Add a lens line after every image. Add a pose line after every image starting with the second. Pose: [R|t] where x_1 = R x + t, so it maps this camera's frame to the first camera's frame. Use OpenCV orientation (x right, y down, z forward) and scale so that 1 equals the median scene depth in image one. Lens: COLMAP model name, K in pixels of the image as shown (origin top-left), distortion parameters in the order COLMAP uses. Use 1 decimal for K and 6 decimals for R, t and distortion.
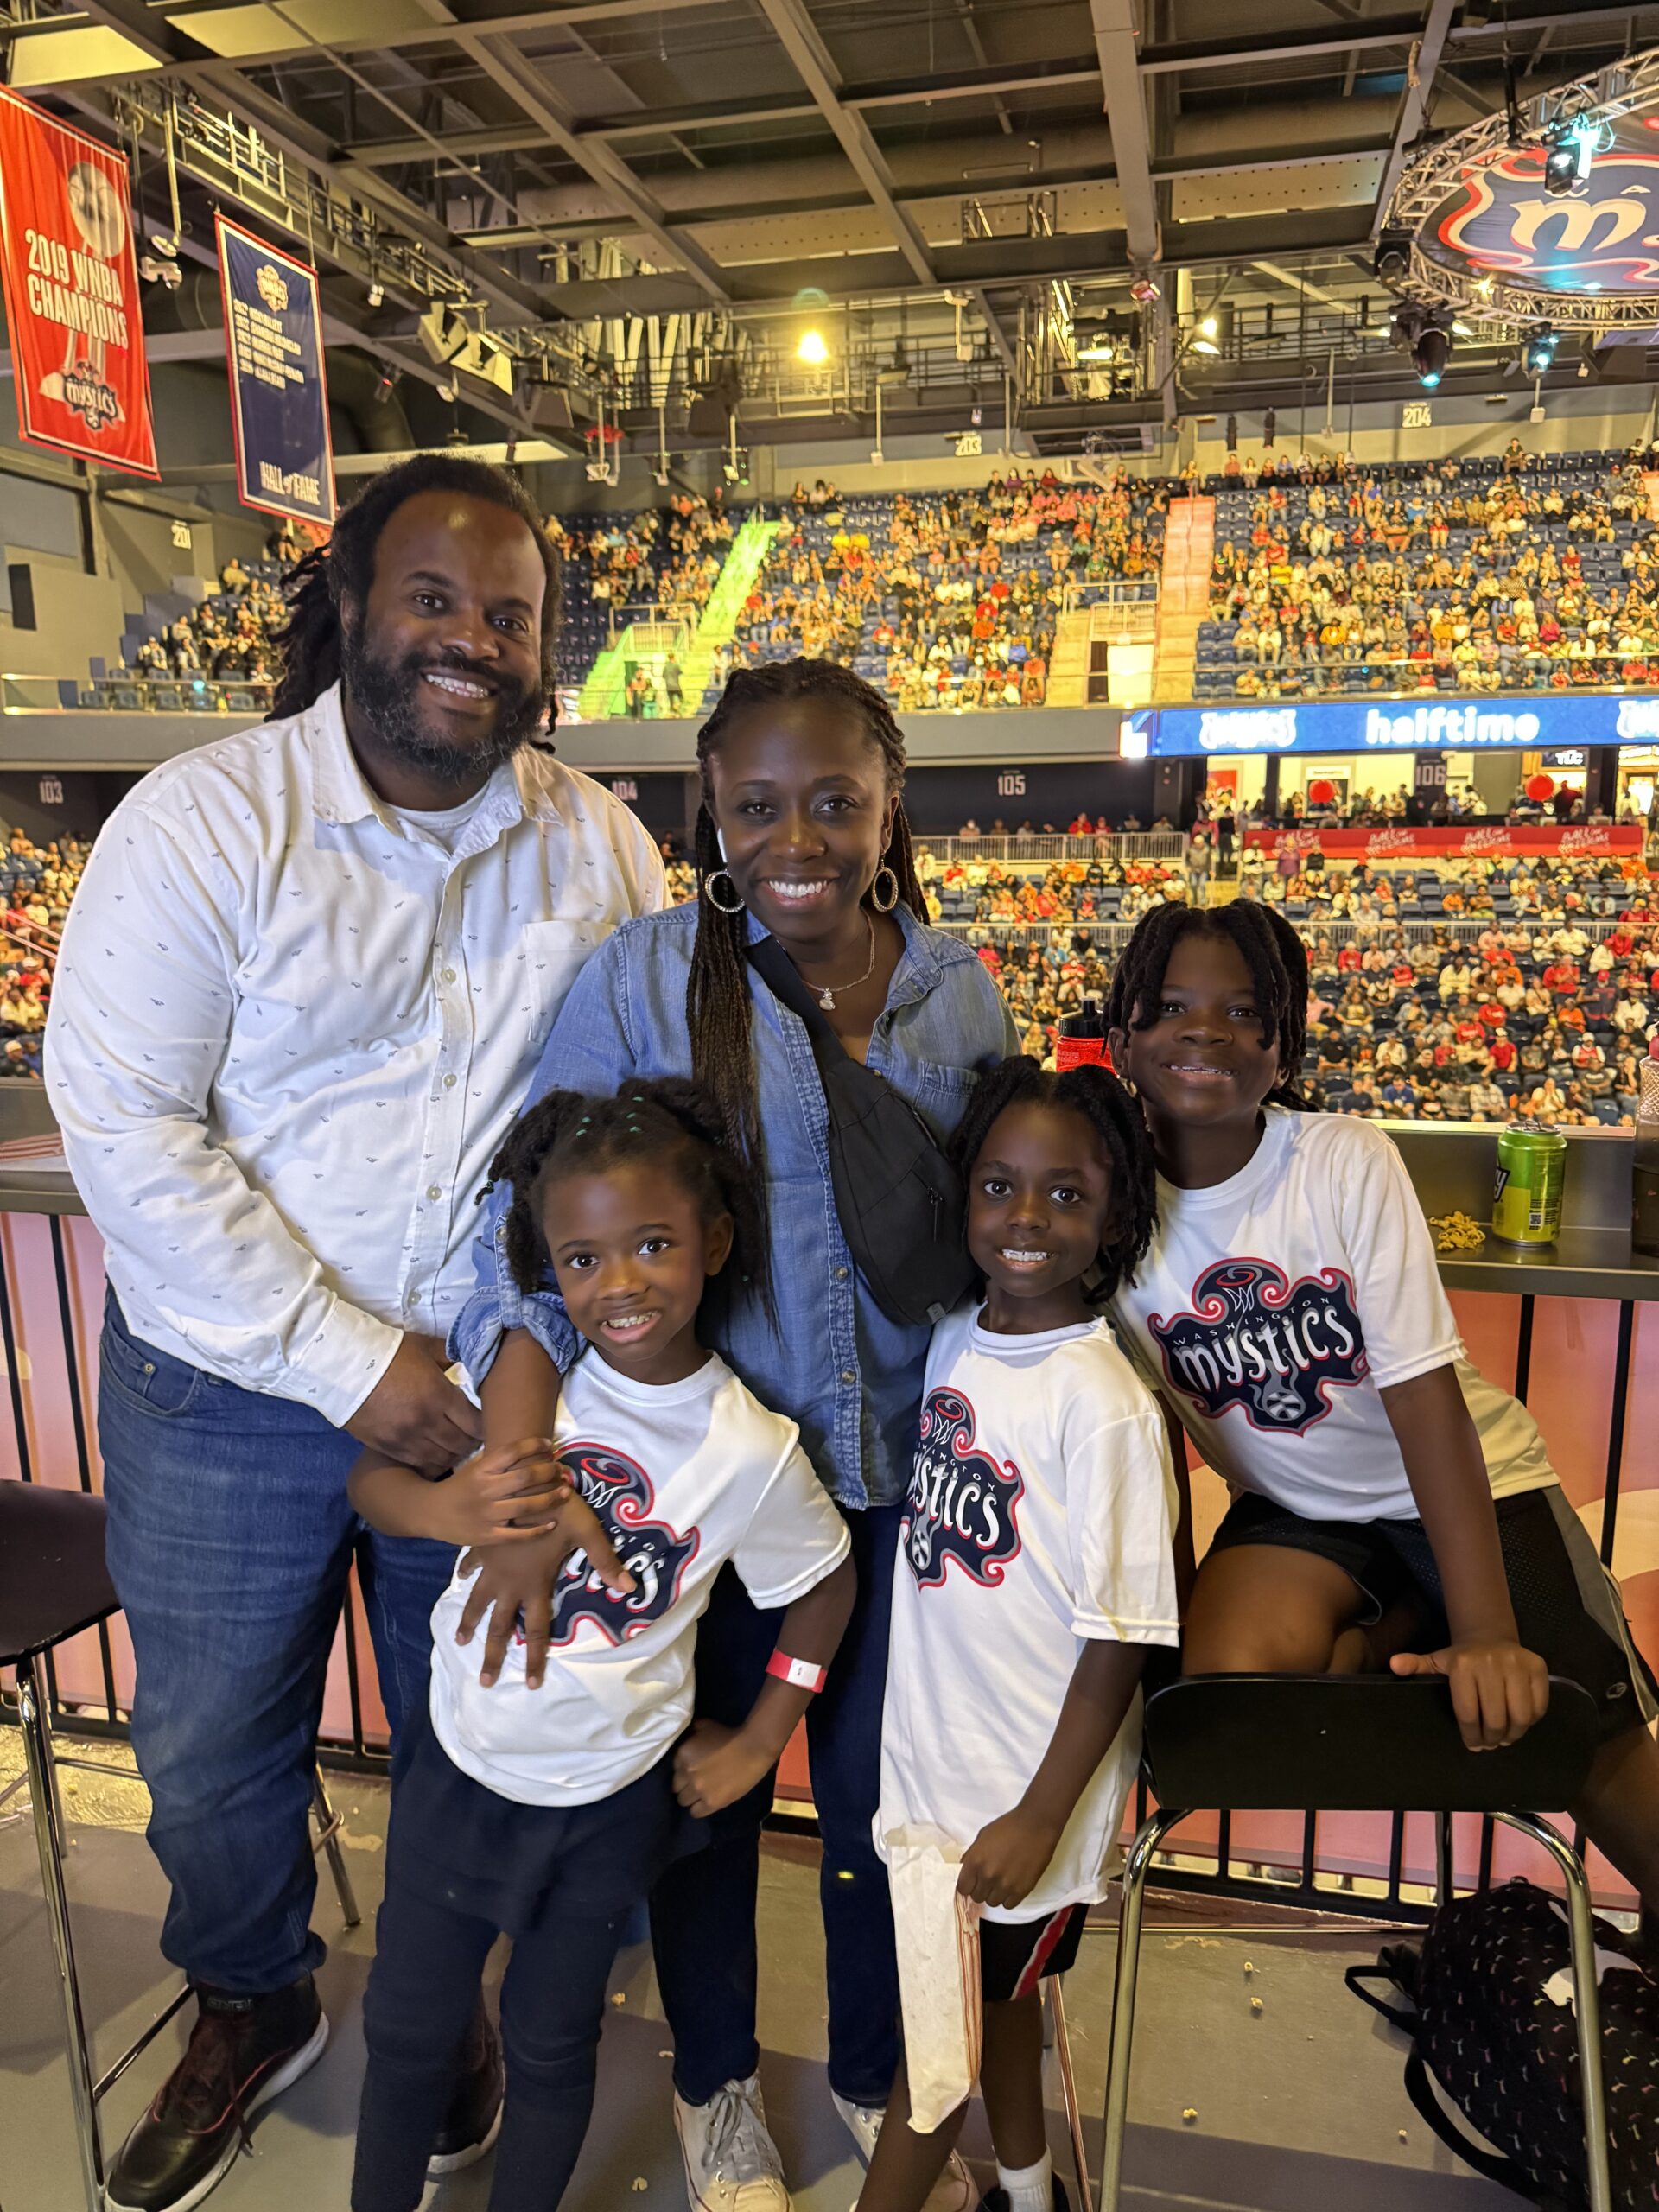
lens RADIAL K [[1556.0, 0, 870.7], [0, 1556.0, 1134.5], [0, 0, 1]] dist [0.115606, -0.206606]
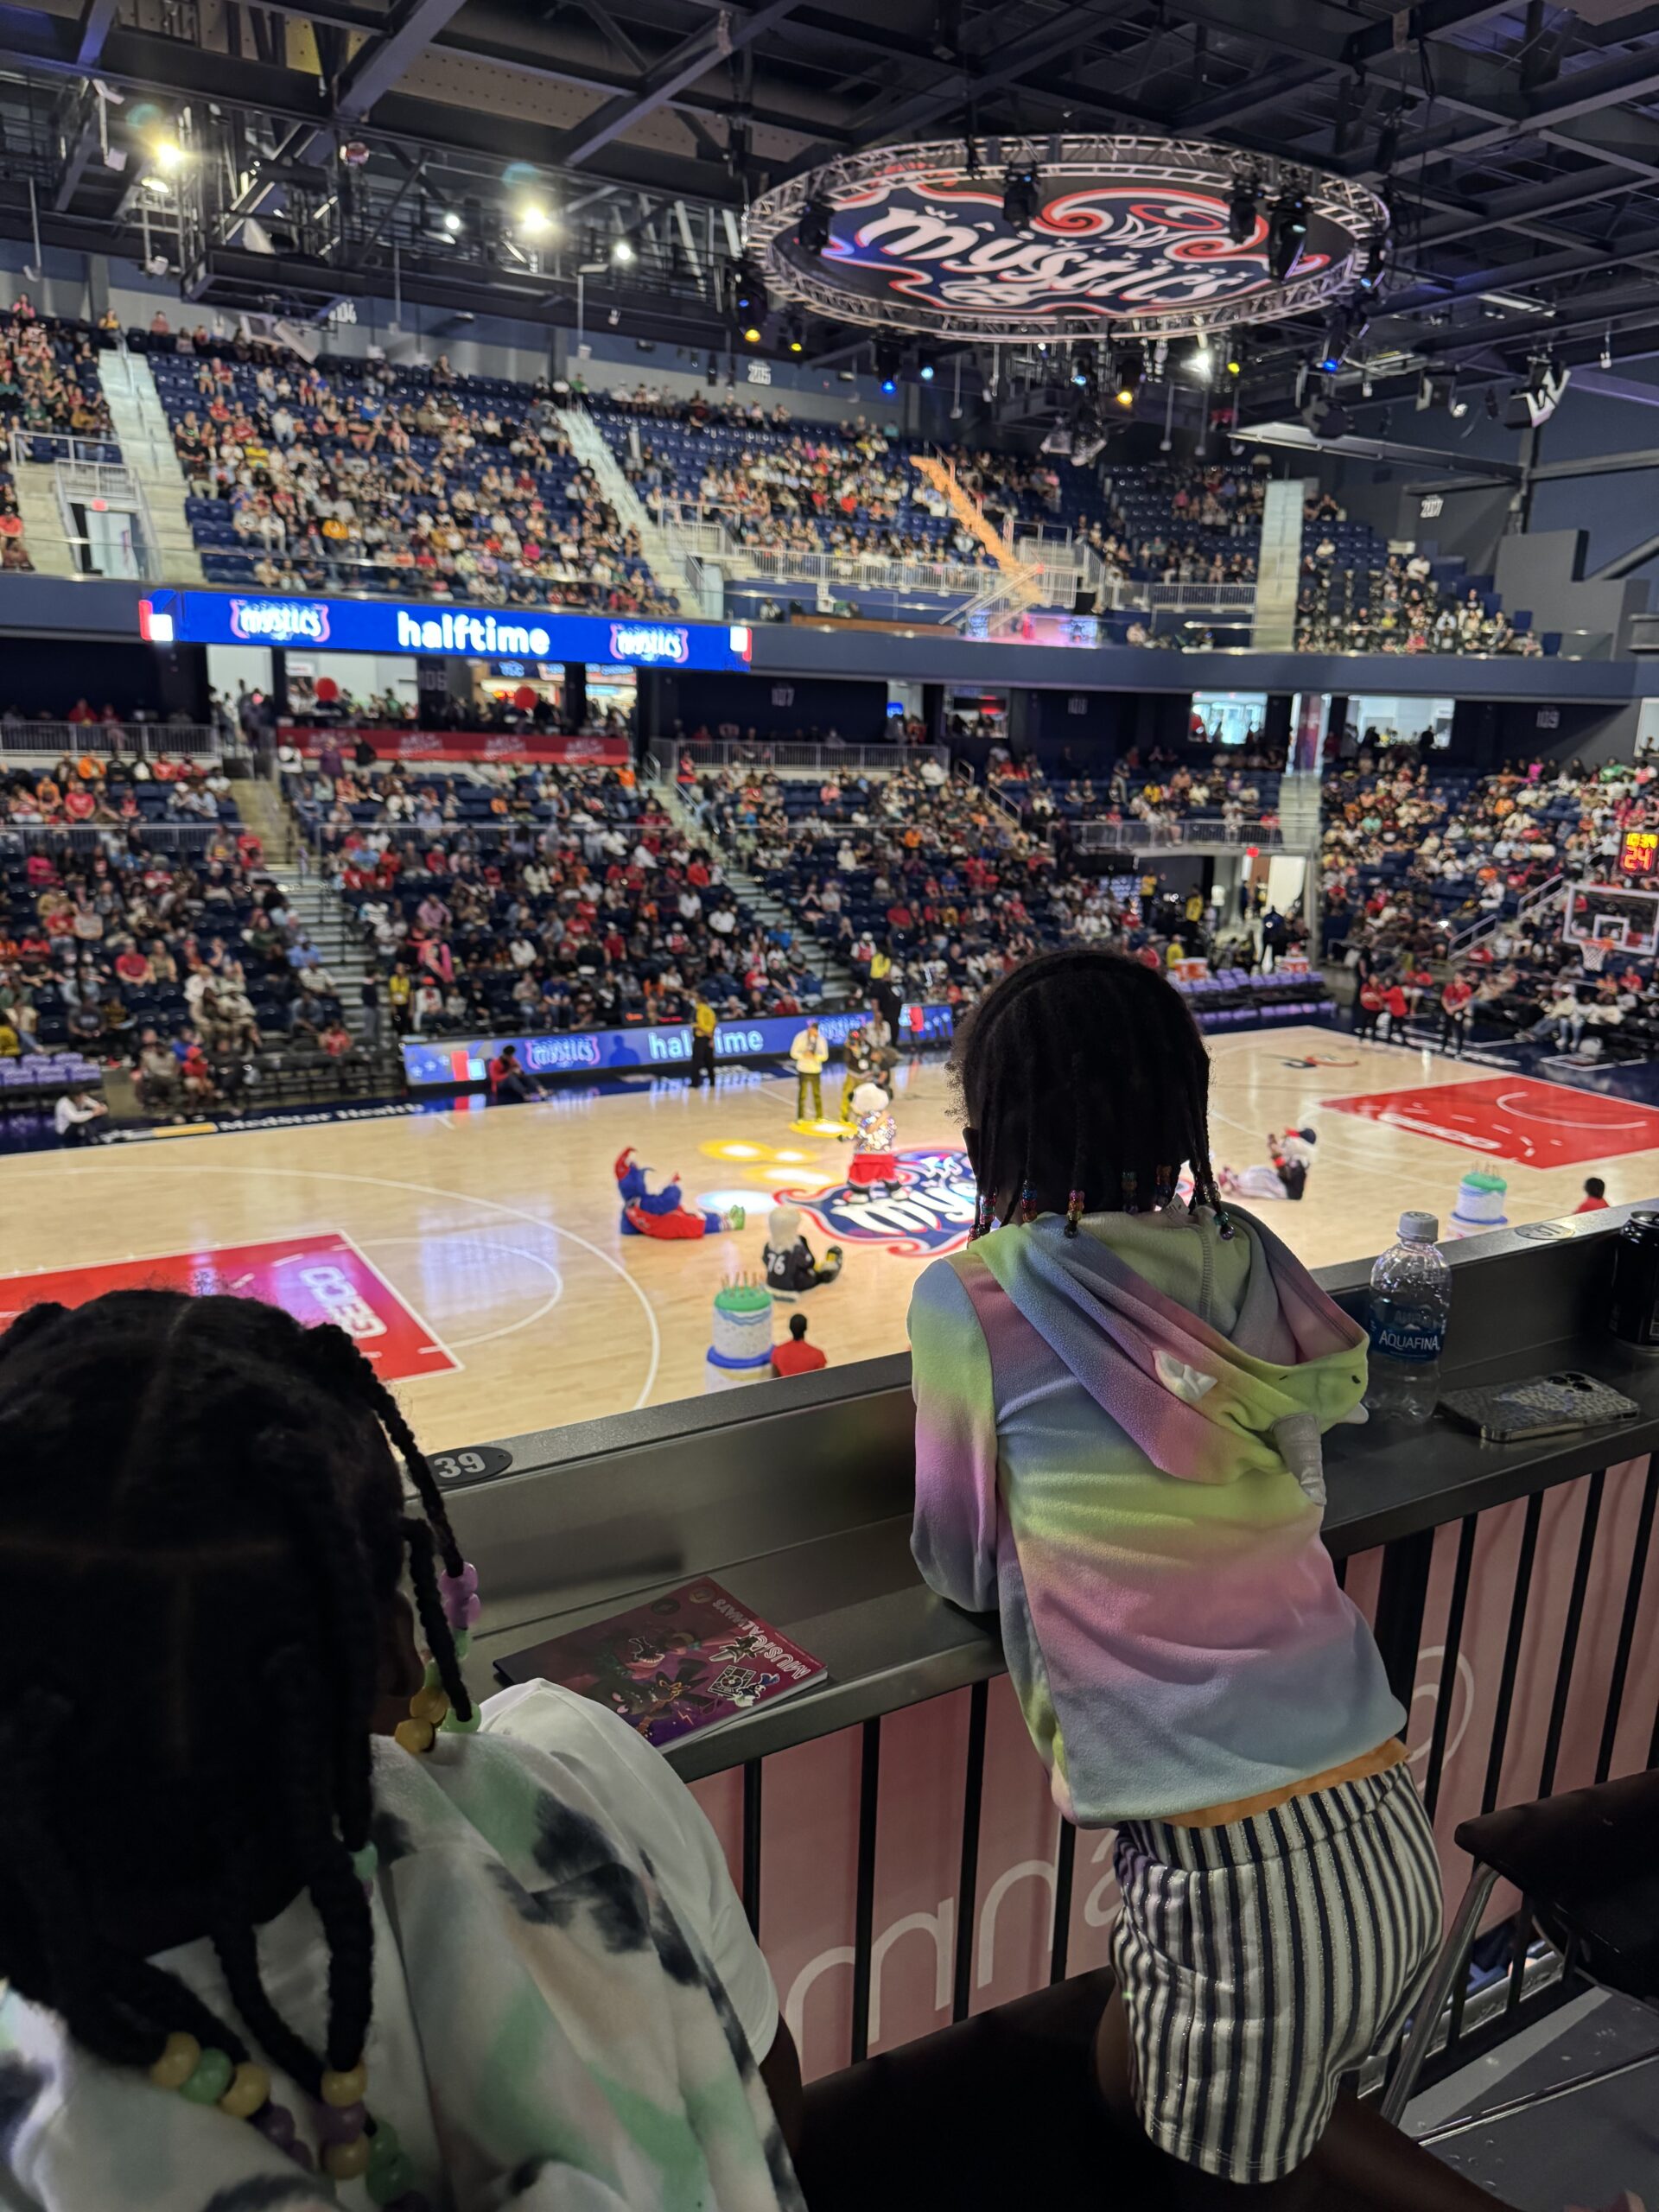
lens RADIAL K [[1592.6, 0, 816.3], [0, 1592.6, 1116.9], [0, 0, 1]] dist [0.057651, -0.105363]
pose [[0.730058, -0.129366, 0.671029, -0.202872], [0.097076, 0.991593, 0.085551, -0.010927], [-0.676455, 0.002684, 0.736479, 0.064688]]
